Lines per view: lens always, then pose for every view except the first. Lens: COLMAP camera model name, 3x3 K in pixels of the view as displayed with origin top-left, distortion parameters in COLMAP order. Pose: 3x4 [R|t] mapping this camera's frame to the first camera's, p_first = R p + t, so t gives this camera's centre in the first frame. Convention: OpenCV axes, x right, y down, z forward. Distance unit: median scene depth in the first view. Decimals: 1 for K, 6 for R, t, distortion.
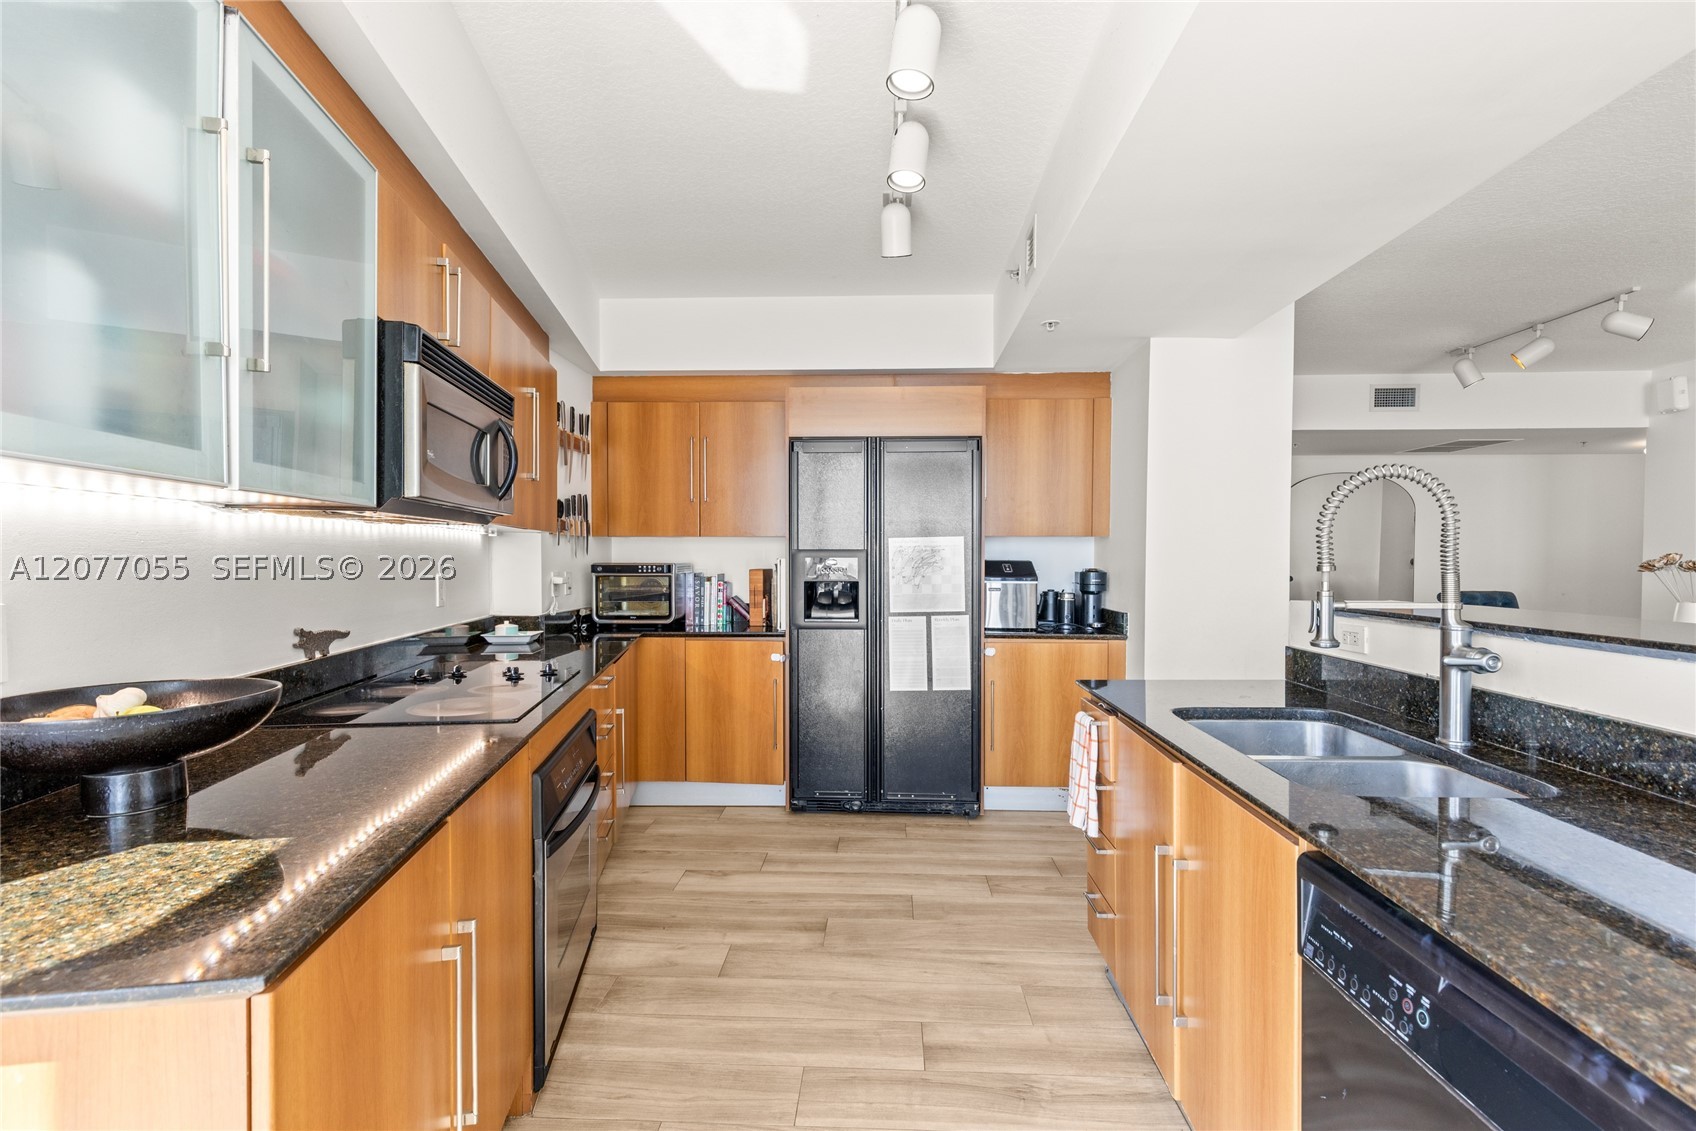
lens RADIAL K [[763.9, 0, 854.2], [0, 763.9, 574.6], [0, 0, 1]] dist [0.002614, 0.000325]
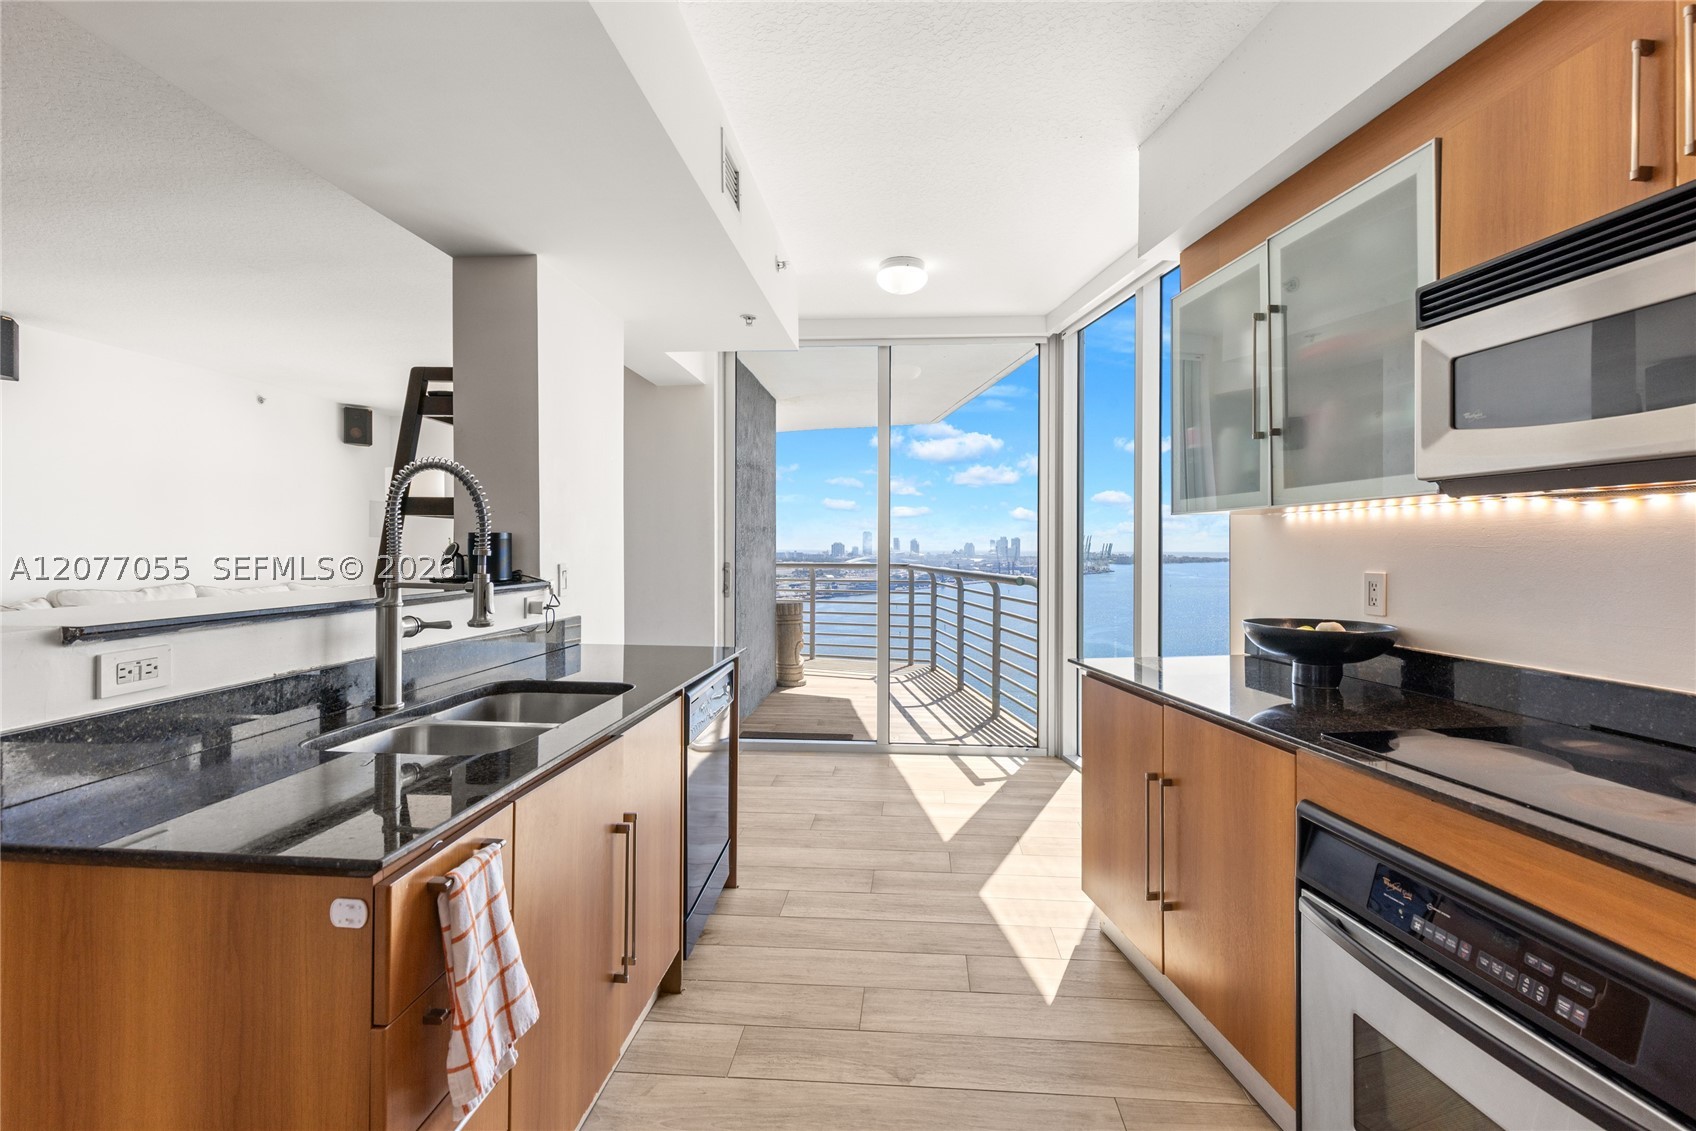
lens RADIAL K [[761.5, 0, 860.1], [0, 761.5, 553.8], [0, 0, 1]] dist [0.005853, -0.000142]
pose [[-0.999568, -0.006024, 0.028779, 0.025866], [-0.005015, 0.999375, 0.034985, -0.019485], [-0.028972, 0.034826, -0.998973, 0.867689]]
